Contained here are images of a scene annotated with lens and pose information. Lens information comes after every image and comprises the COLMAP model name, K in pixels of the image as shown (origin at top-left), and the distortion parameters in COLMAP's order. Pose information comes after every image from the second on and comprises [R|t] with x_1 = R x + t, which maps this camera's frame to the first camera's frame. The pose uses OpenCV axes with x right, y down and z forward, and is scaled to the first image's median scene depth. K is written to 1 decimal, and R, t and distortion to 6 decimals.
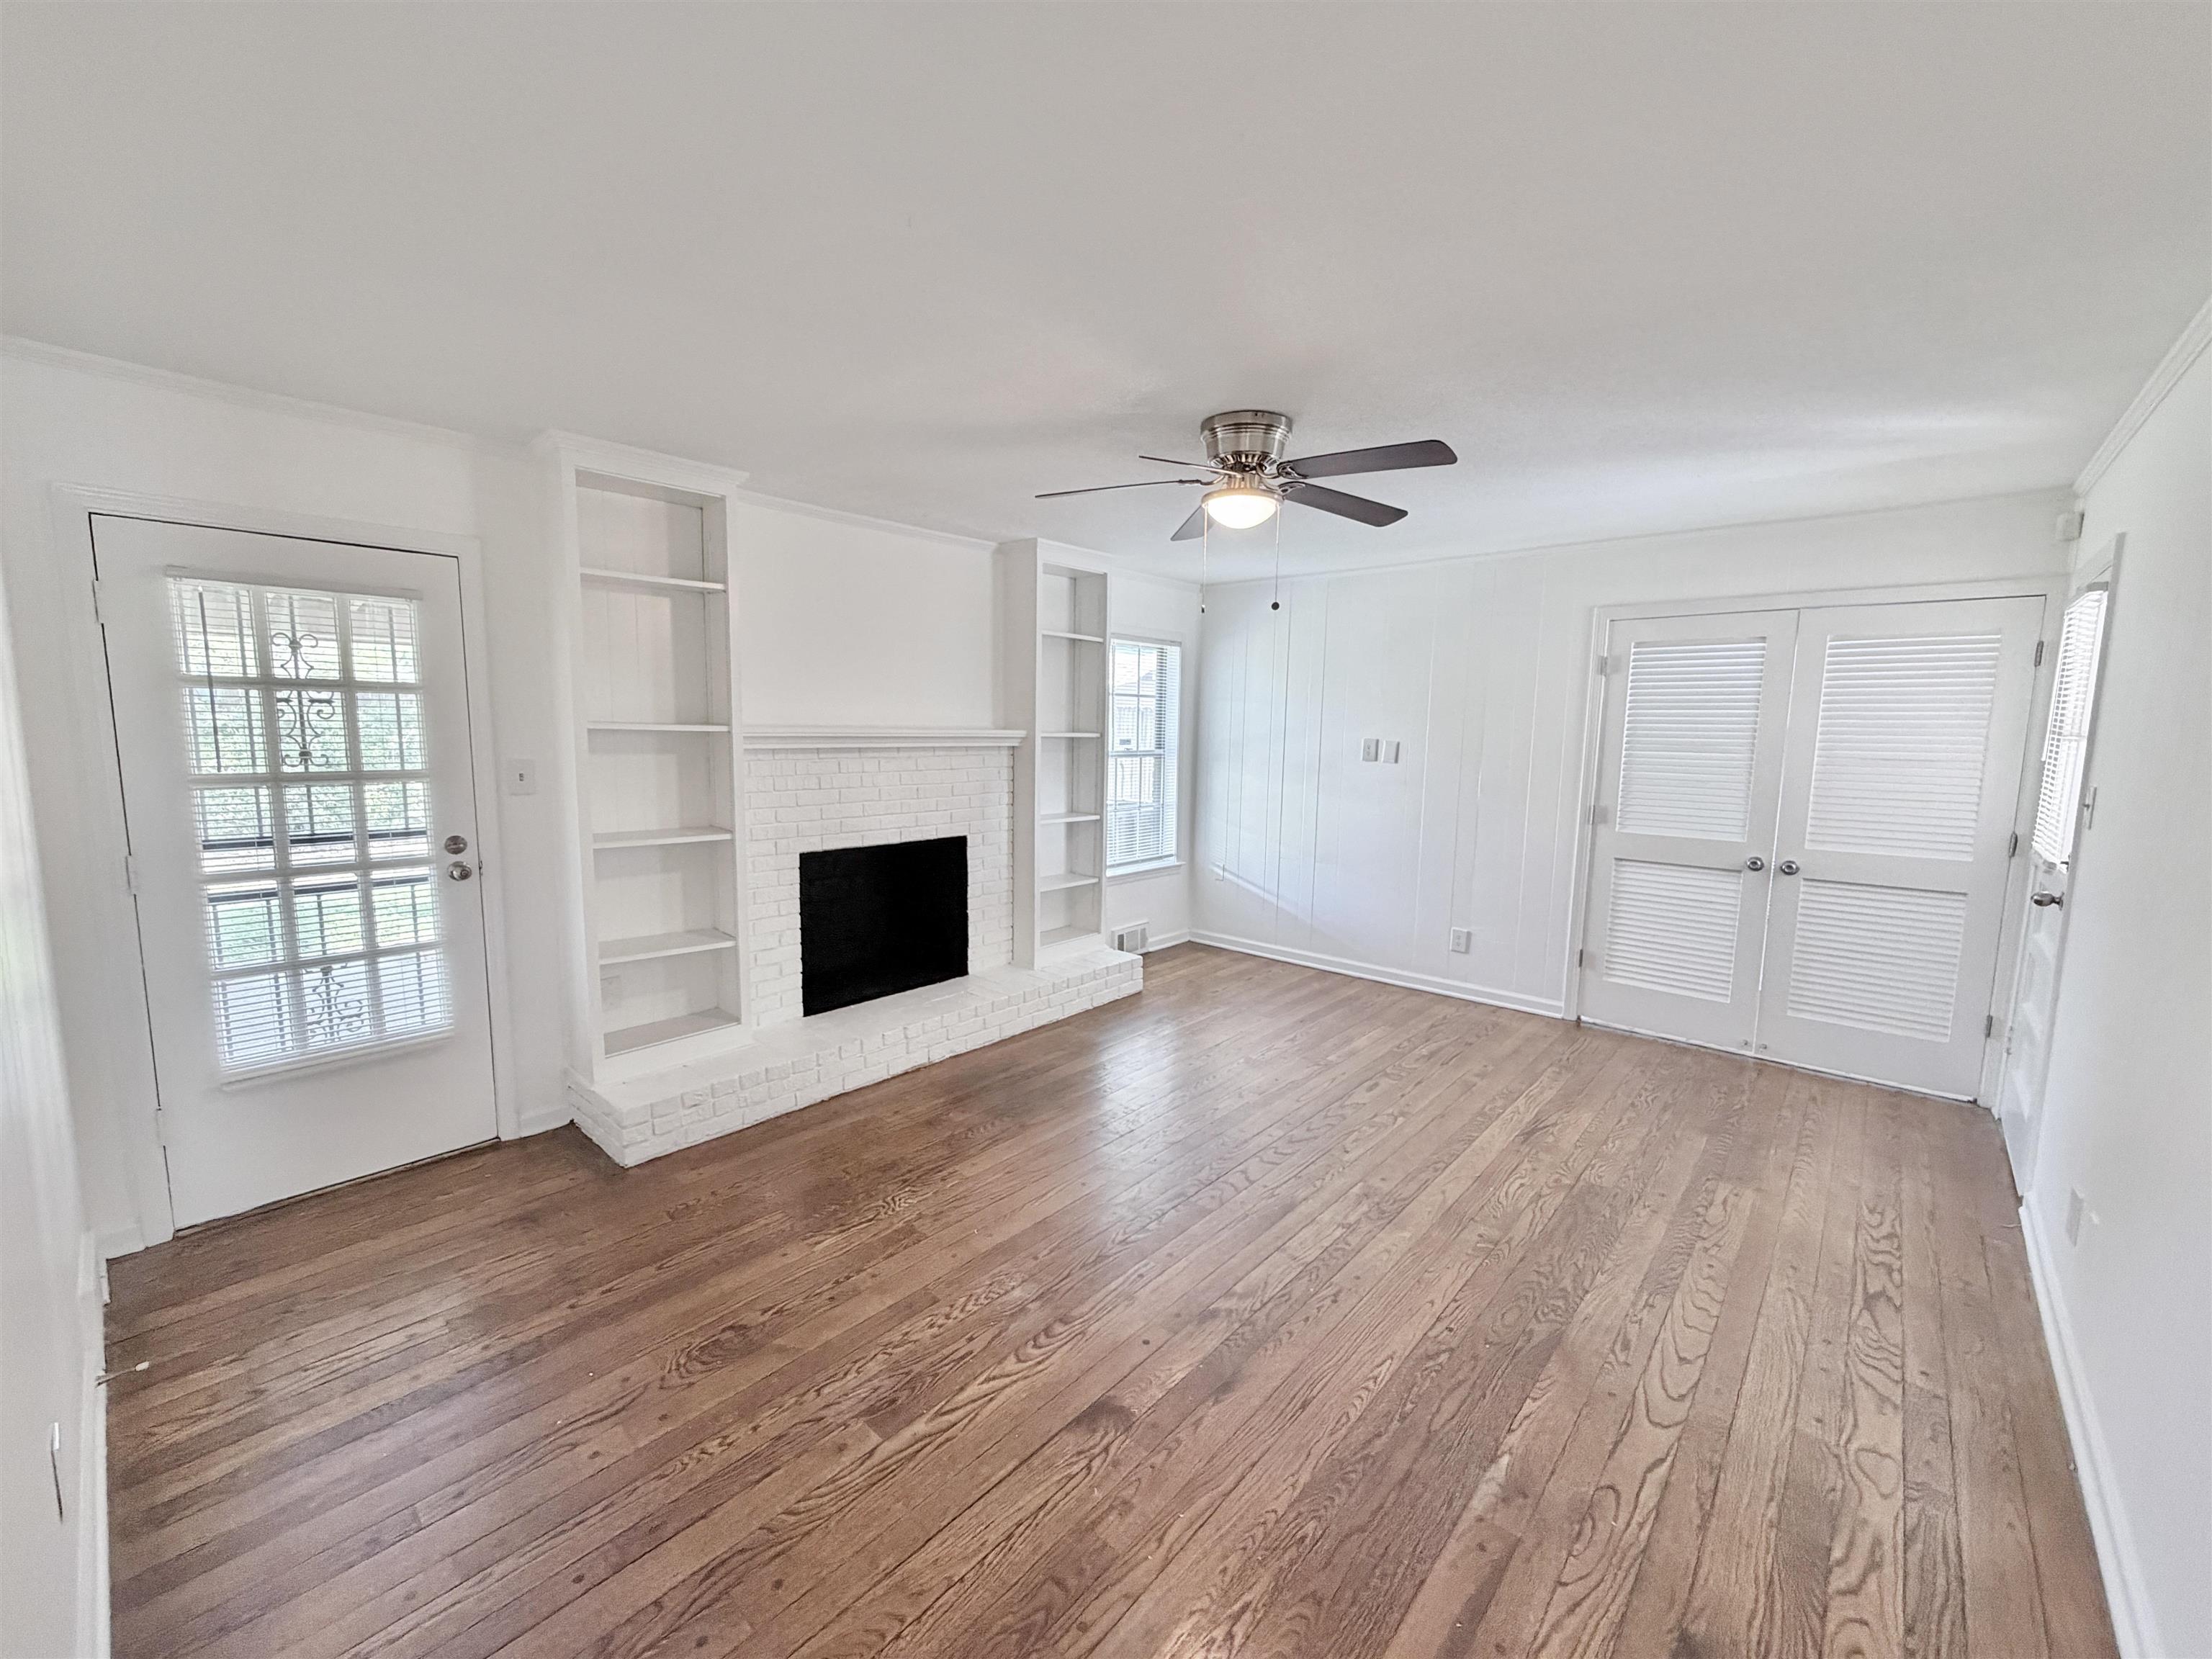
lens RADIAL K [[885.1, 0, 1104.6], [0, 885.1, 830.8], [0, 0, 1]] dist [0.000577, -0.000785]
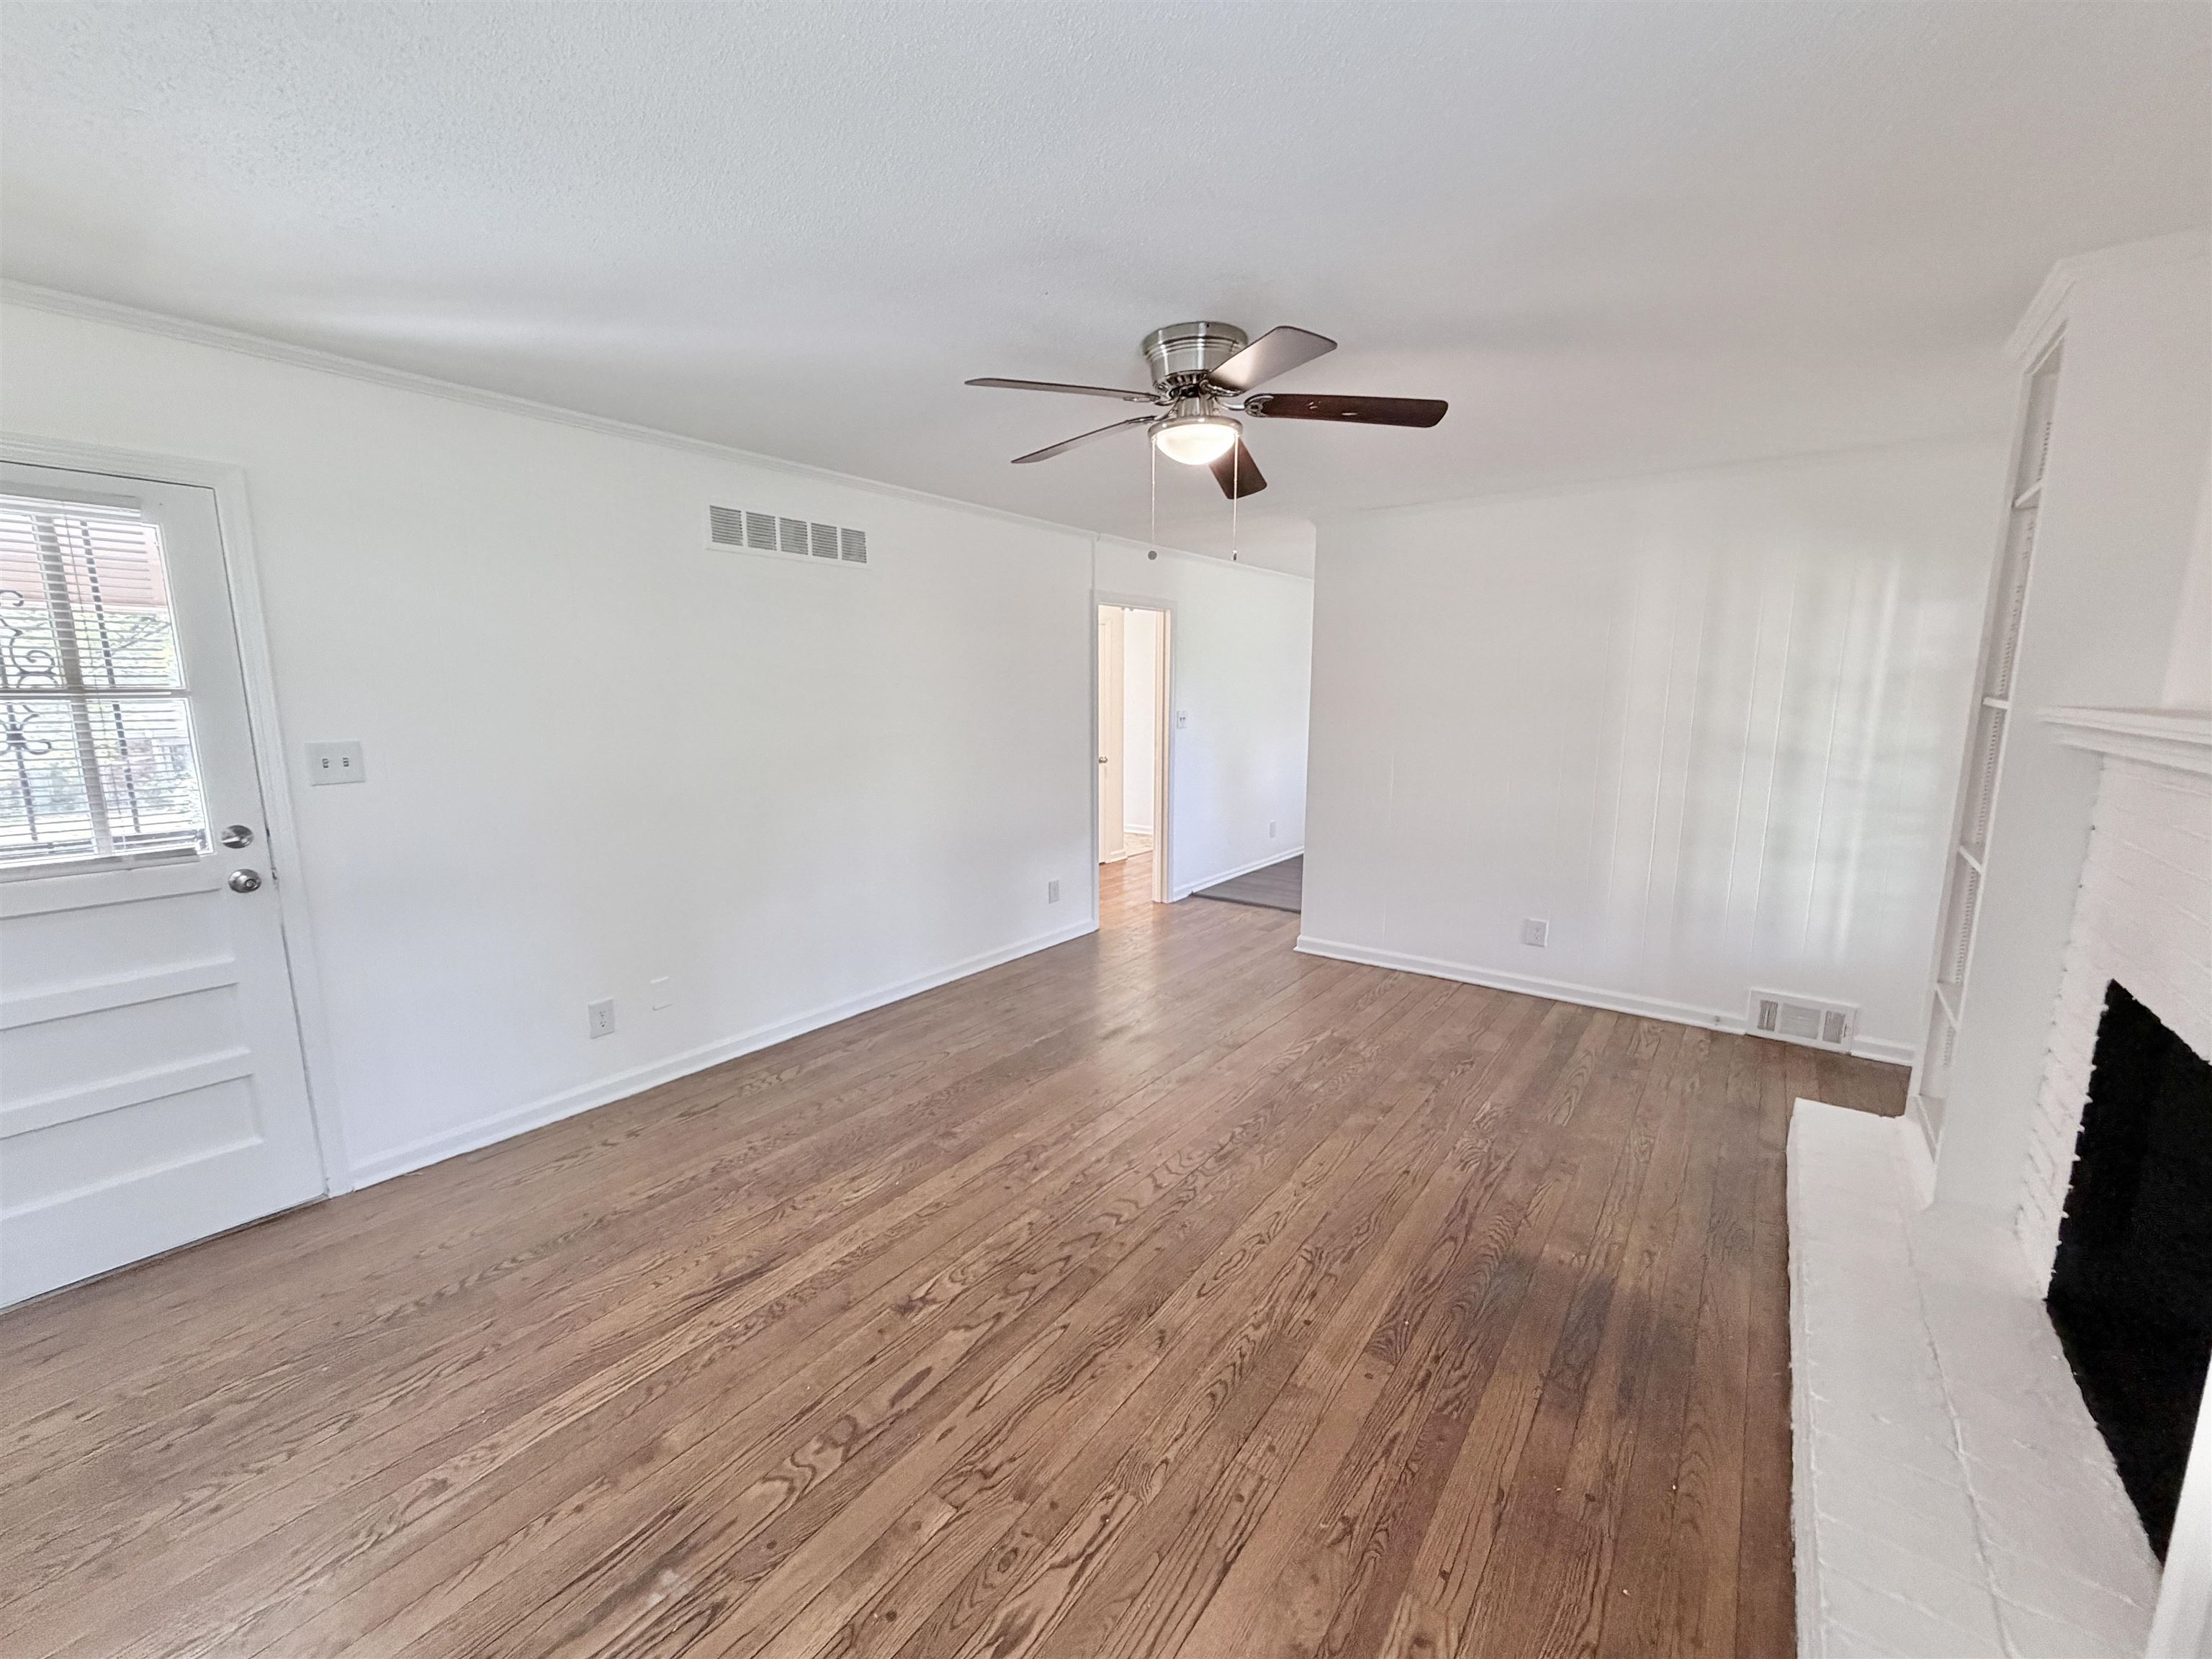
lens RADIAL K [[885.1, 0, 1104.5], [0, 885.1, 829.9], [0, 0, 1]] dist [0.000577, -0.000785]
pose [[-0.996109, 0.005250, -0.087971, 0.296778], [-0.019030, 0.961860, 0.272878, -0.213759], [0.086049, 0.273490, -0.958018, 1.799278]]
